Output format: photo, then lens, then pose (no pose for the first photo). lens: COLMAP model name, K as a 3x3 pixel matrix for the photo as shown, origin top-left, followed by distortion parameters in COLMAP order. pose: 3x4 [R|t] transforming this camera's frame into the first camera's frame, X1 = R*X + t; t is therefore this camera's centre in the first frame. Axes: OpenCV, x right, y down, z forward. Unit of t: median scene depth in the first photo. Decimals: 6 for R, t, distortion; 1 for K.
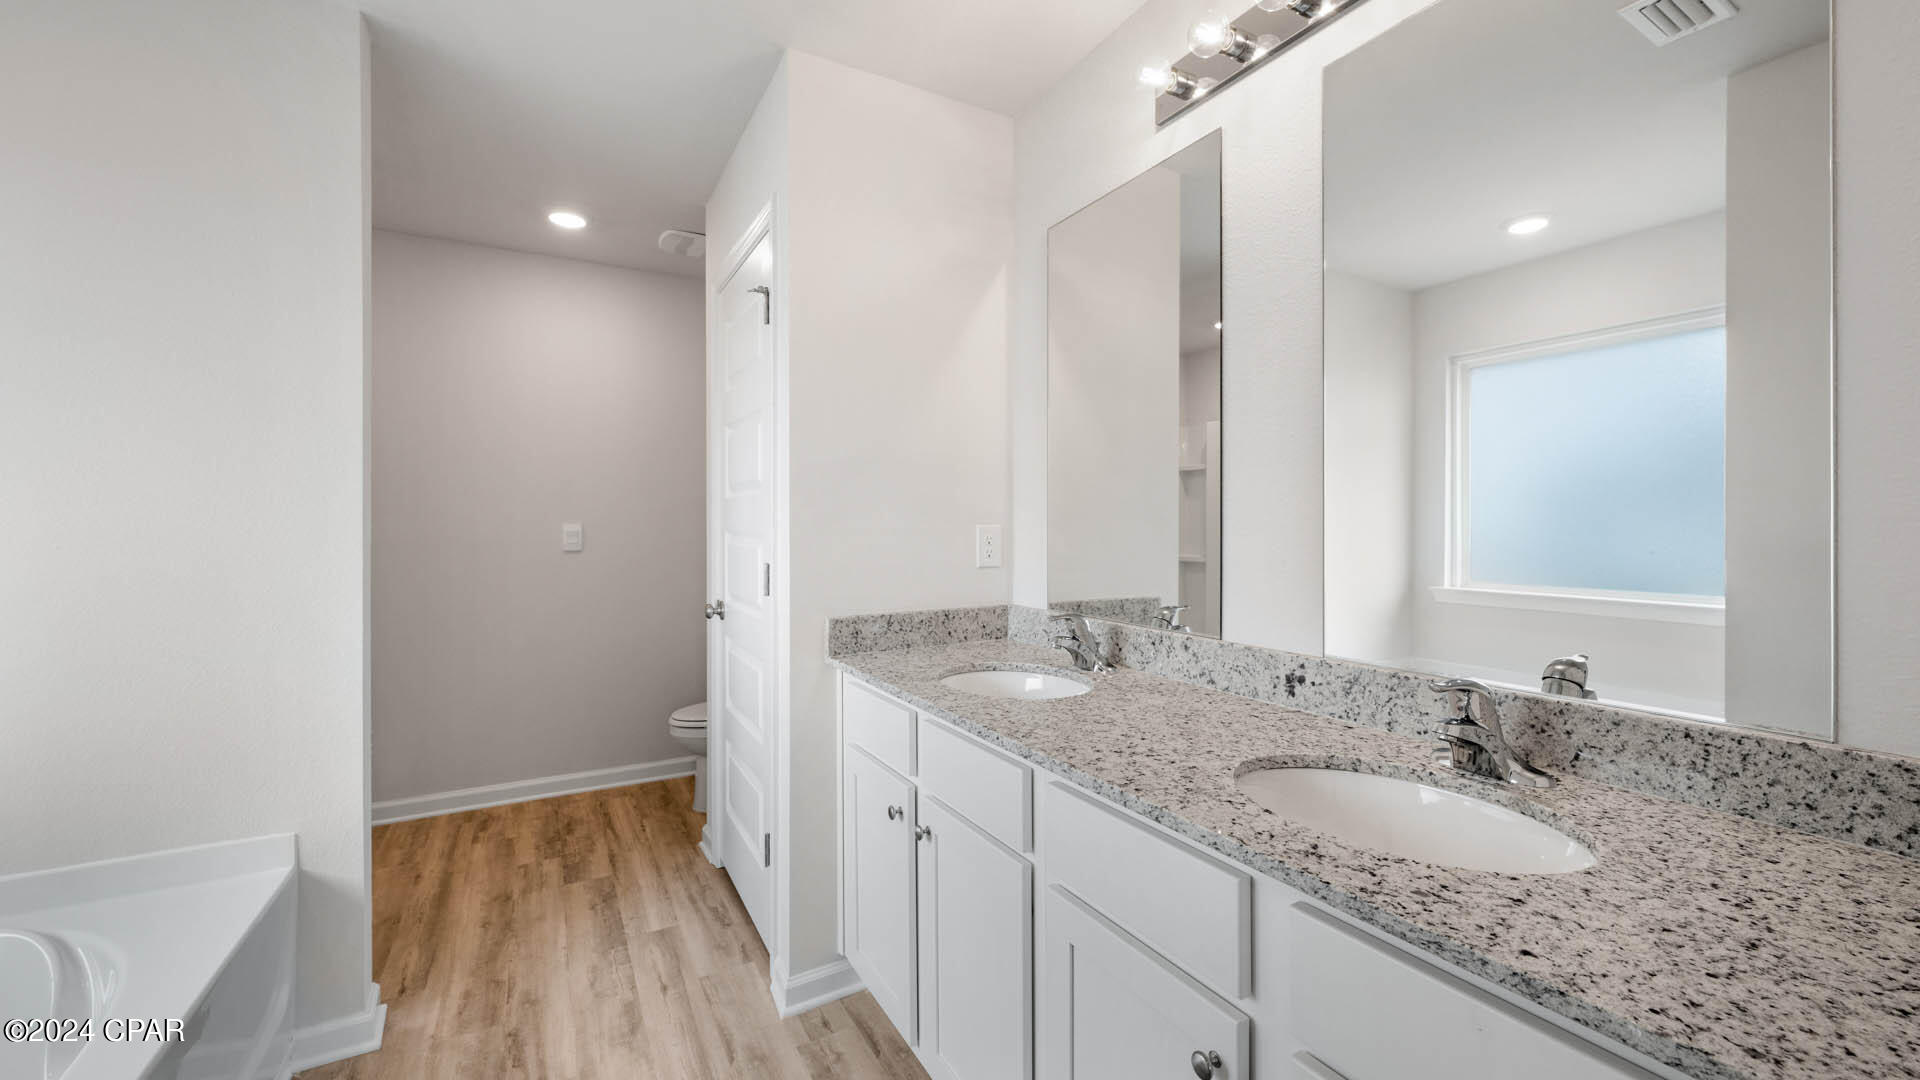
lens RADIAL K [[751.6, 0, 960.0], [0, 751.6, 540.0], [0, 0, 1]] dist [-0.000099, -0.000050]
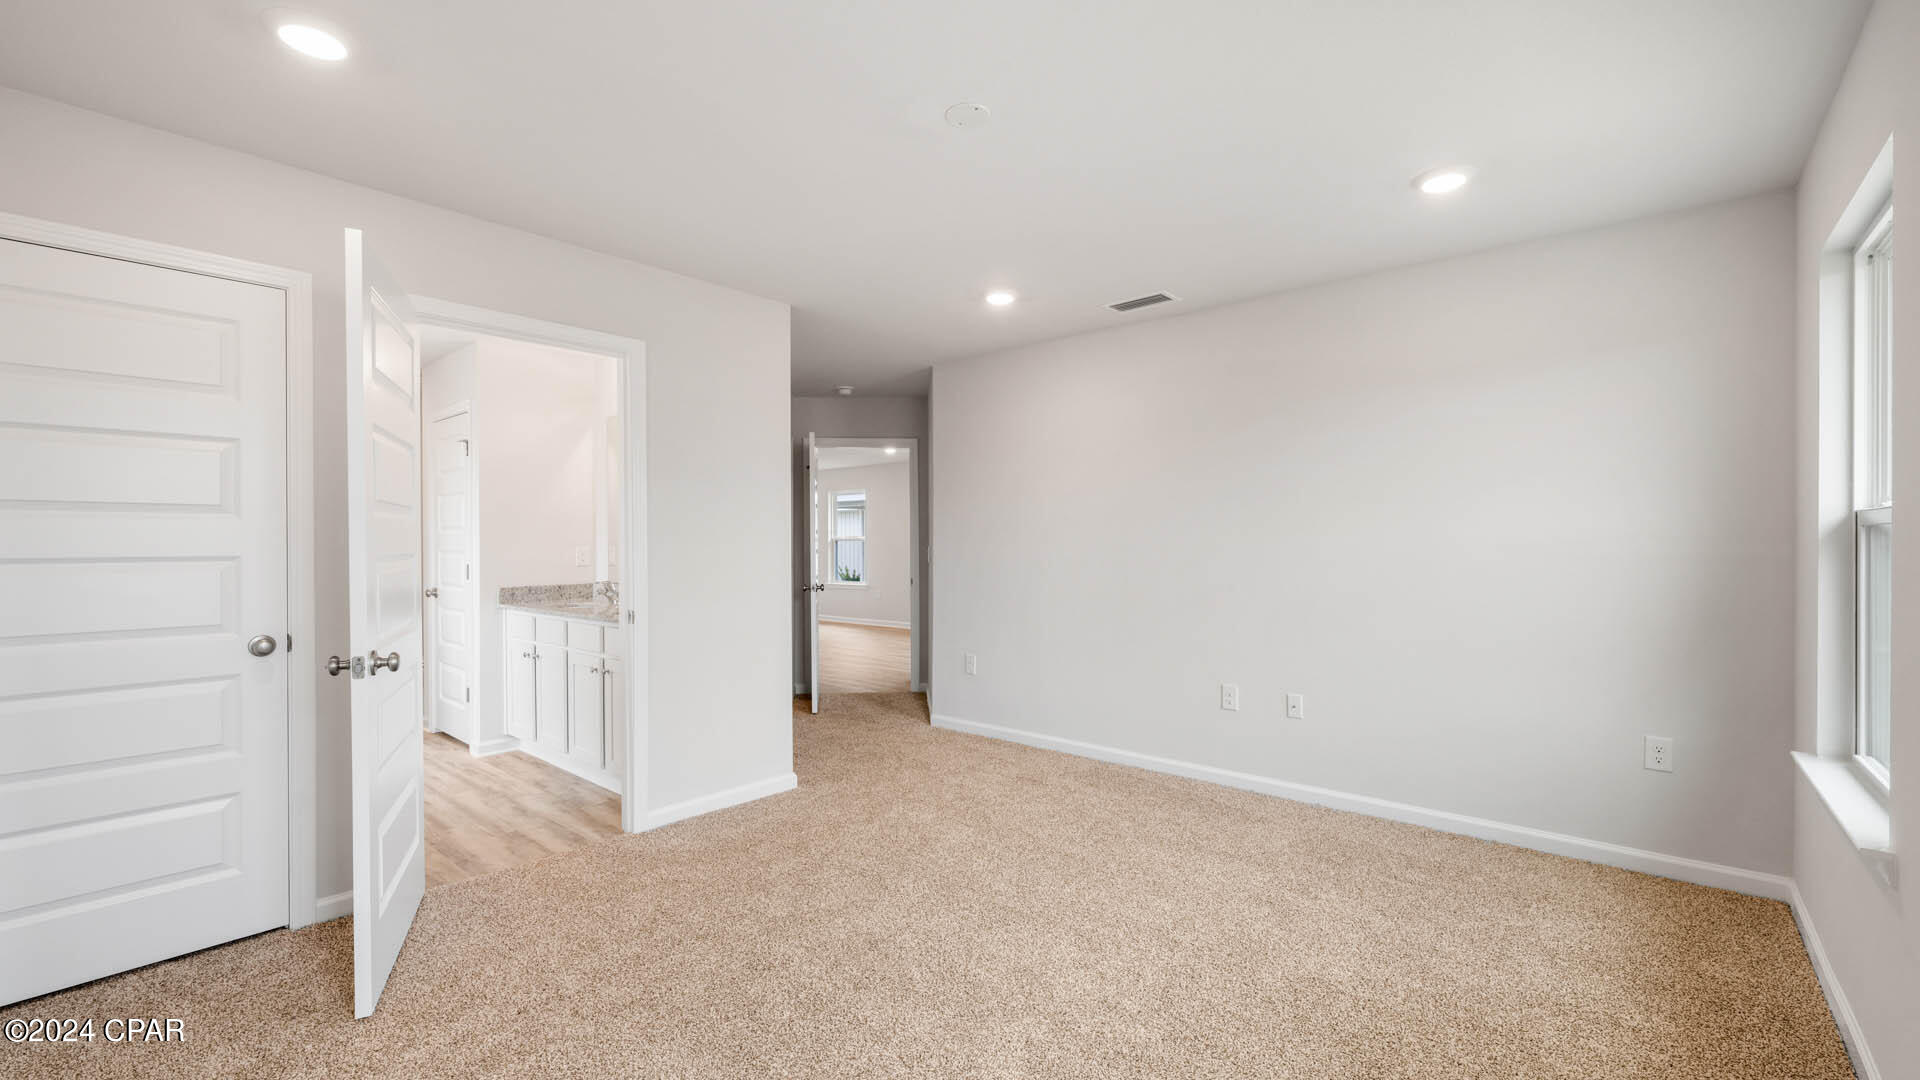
lens RADIAL K [[795.5, 0, 960.0], [0, 795.5, 540.0], [0, 0, 1]] dist [0.000491, 0.000023]
pose [[0.943374, -0.005144, 0.331690, 0.313130], [0.012051, 0.999751, -0.018771, 0.018264], [-0.331511, 0.021705, 0.943202, -1.586004]]
